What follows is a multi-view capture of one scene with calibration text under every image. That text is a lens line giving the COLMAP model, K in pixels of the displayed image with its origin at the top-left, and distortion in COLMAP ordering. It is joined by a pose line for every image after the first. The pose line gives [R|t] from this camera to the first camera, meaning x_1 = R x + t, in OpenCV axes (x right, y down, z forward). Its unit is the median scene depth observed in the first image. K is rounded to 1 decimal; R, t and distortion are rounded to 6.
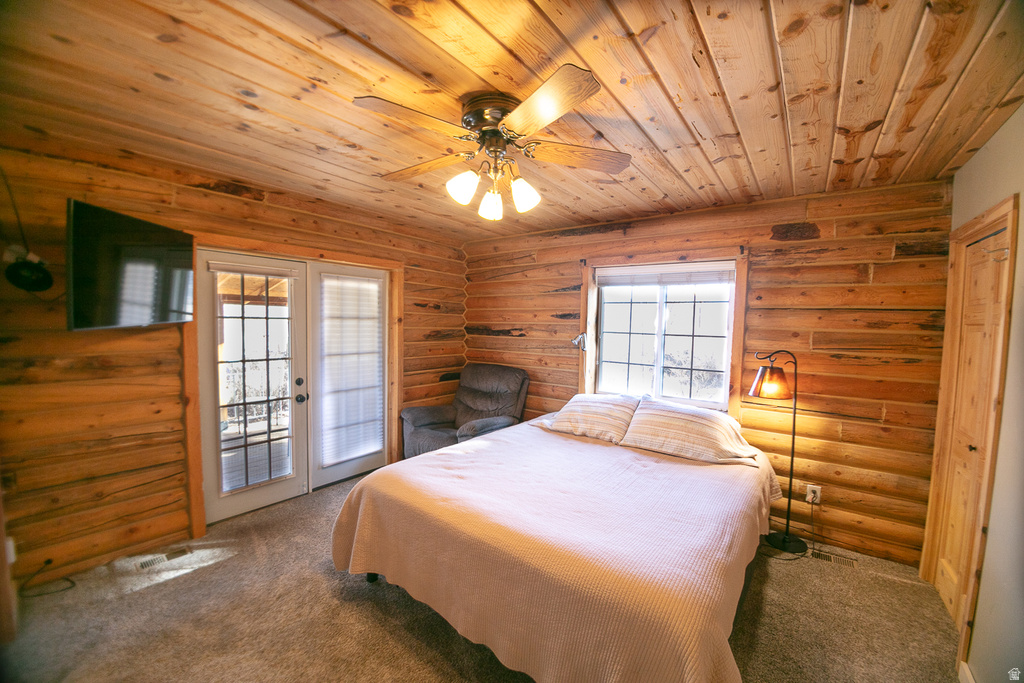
lens RADIAL K [[395.3, 0, 517.8], [0, 395.3, 346.7], [0, 0, 1]] dist [-0.039080, -0.000067]
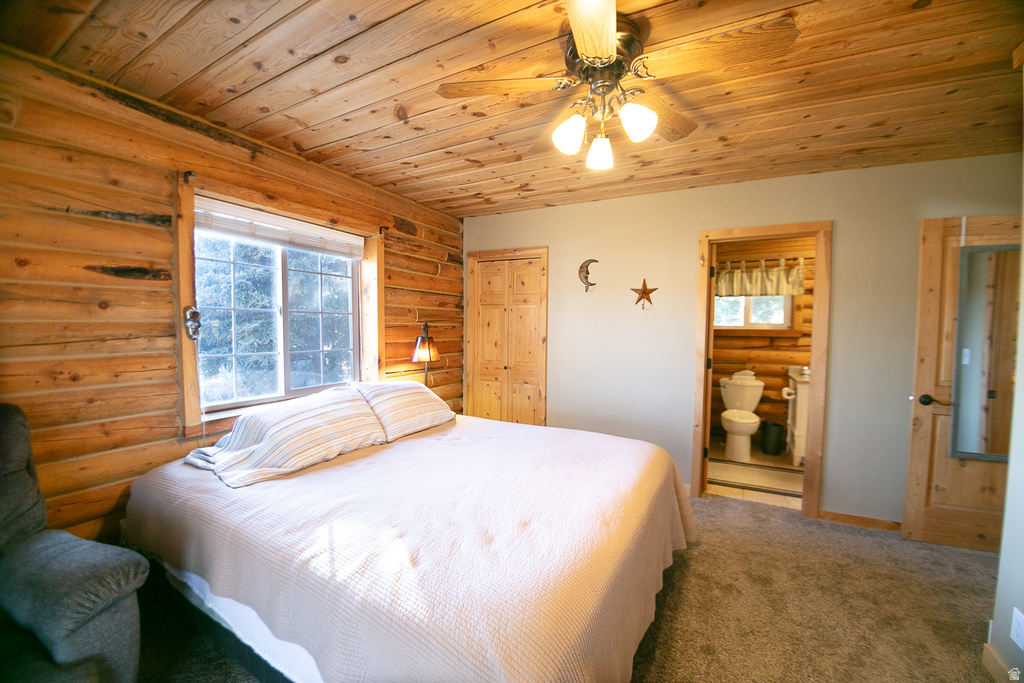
lens RADIAL K [[395.3, 0, 517.8], [0, 395.3, 346.7], [0, 0, 1]] dist [-0.039080, -0.000067]
pose [[-0.148440, -0.070020, 0.986439, -0.611315], [0.049993, 0.995684, 0.078199, 0.001438], [-0.987657, 0.060923, -0.144299, 0.896016]]
